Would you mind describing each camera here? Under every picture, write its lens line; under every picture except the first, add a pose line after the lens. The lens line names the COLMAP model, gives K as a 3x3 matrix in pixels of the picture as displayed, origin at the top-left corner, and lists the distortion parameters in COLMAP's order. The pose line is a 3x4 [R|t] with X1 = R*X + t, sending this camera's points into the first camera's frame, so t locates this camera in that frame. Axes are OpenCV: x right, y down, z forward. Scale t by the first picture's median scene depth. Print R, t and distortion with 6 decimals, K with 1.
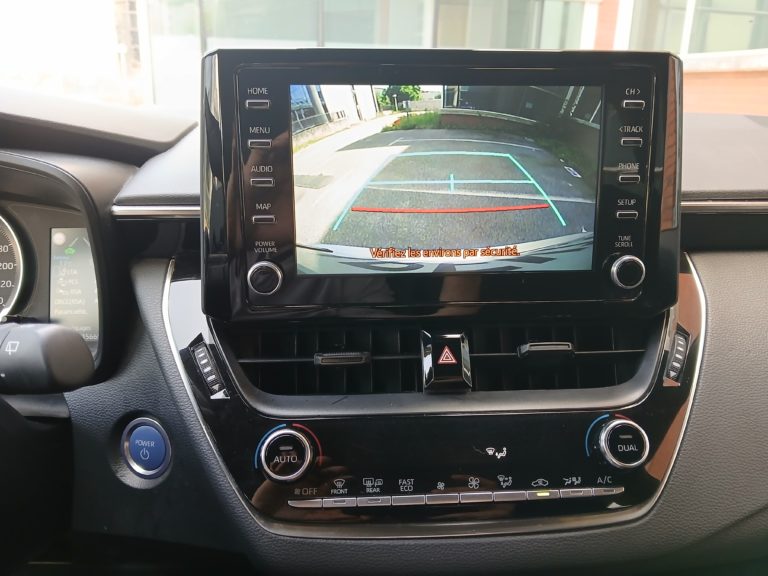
lens RADIAL K [[593.2, 0, 385.8], [0, 593.2, 290.8], [0, 0, 1]] dist [0.042663, -0.105791]
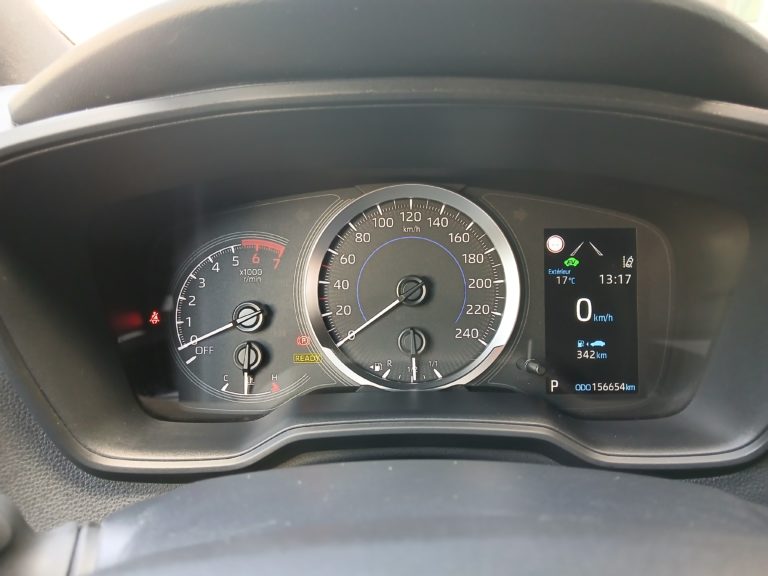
lens RADIAL K [[593.2, 0, 383.3], [0, 593.2, 289.3], [0, 0, 1]] dist [0.042663, -0.105791]
pose [[0.998763, 0.012860, -0.048034, -0.982458], [-0.011650, 0.999610, 0.025388, -0.069755], [0.048342, -0.024797, 0.998523, 0.408485]]
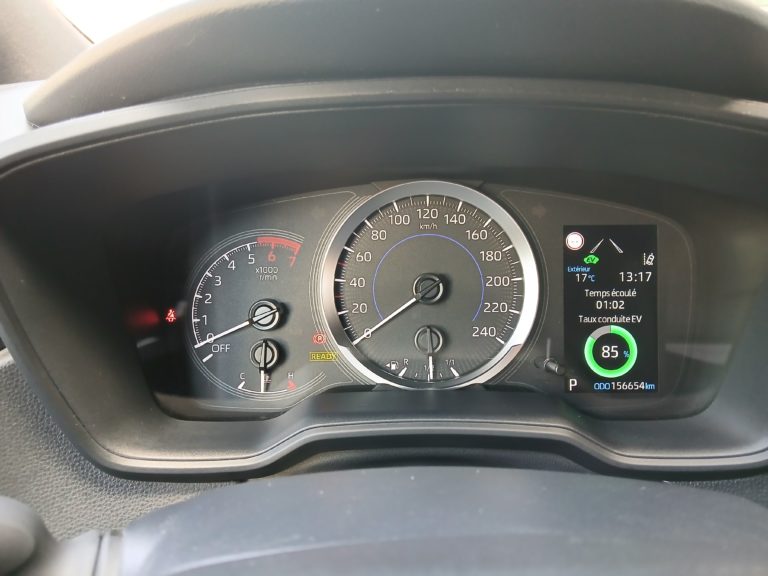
lens RADIAL K [[593.2, 0, 384.5], [0, 593.2, 289.1], [0, 0, 1]] dist [0.042663, -0.105791]
pose [[0.997782, 0.013382, -0.065207, -0.990736], [-0.010565, 0.999004, 0.043356, -0.083049], [0.065722, -0.042571, 0.996929, 0.416144]]
